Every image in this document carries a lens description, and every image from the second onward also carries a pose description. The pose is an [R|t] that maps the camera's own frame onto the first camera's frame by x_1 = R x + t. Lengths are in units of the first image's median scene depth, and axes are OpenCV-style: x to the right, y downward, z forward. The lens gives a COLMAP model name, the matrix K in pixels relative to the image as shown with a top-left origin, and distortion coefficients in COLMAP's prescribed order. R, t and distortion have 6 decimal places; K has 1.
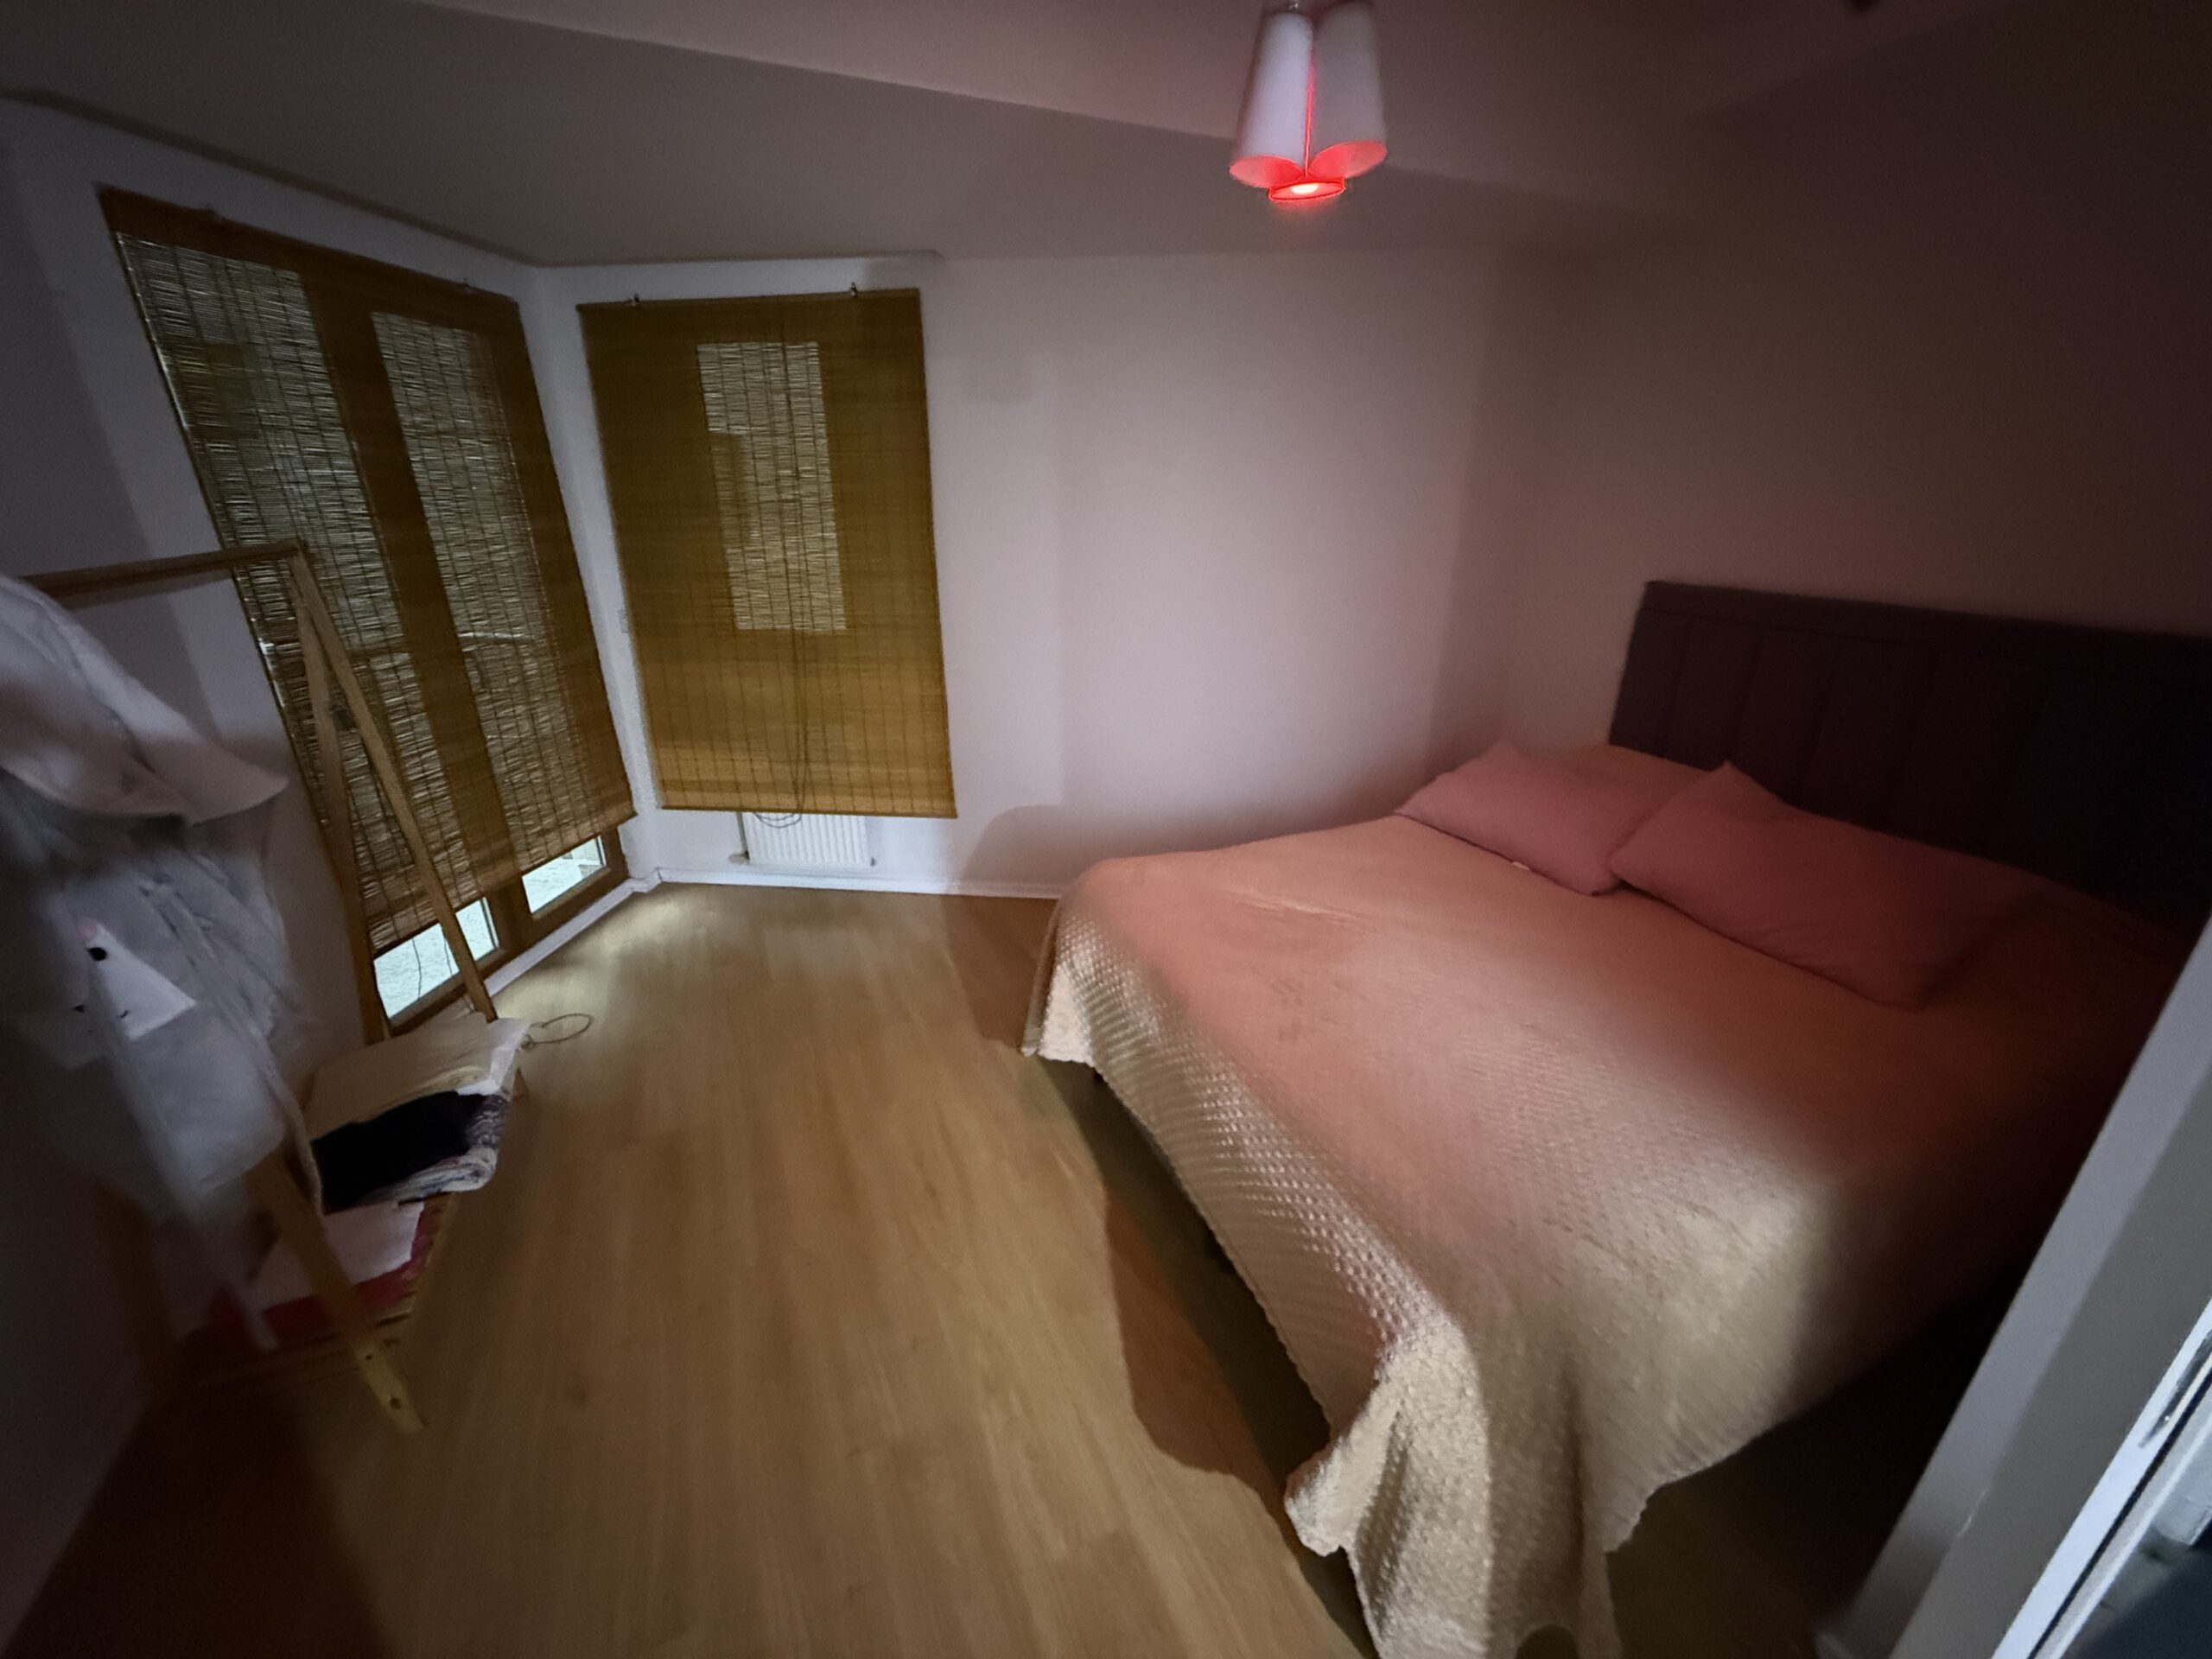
lens RADIAL K [[883.4, 0, 1105.3], [0, 883.4, 828.4], [0, 0, 1]] dist [-0.001012, -0.000382]
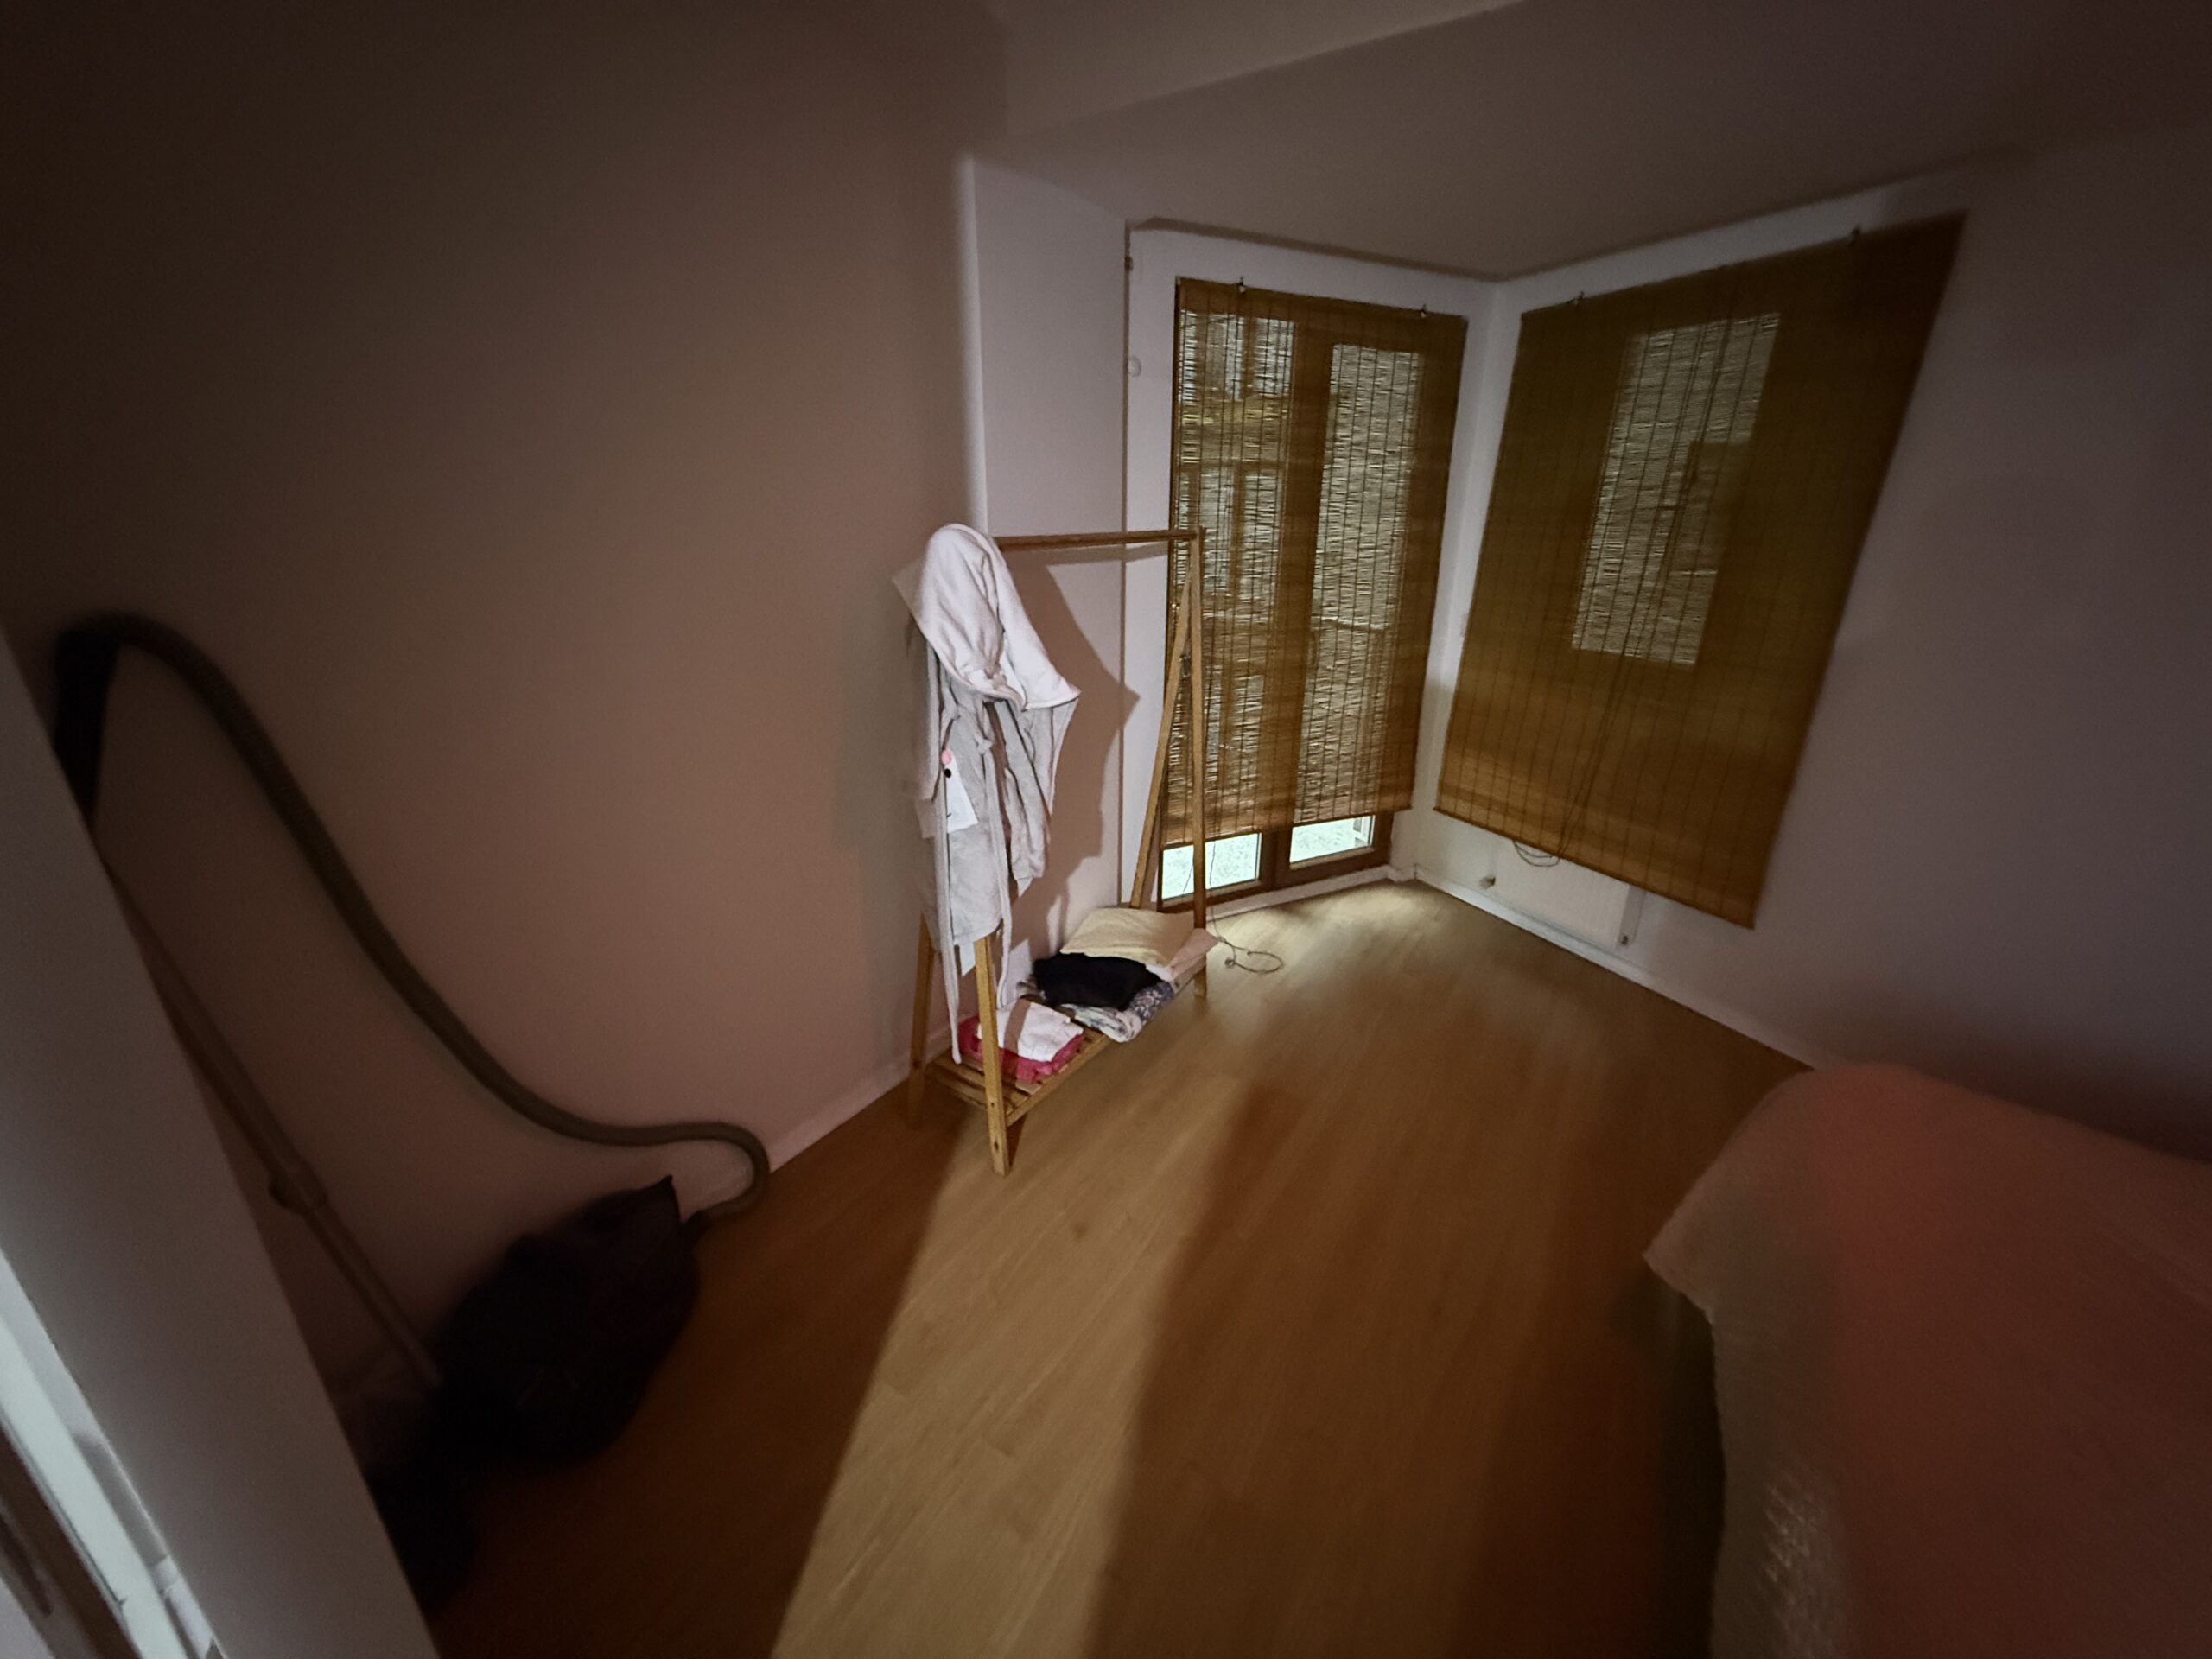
lens RADIAL K [[883.4, 0, 1105.6], [0, 883.4, 830.0], [0, 0, 1]] dist [-0.001012, -0.000382]
pose [[0.538618, 0.295570, -0.789005, 0.116053], [-0.310816, 0.940104, 0.139993, -0.028519], [0.783125, 0.169832, 0.598225, 0.117745]]
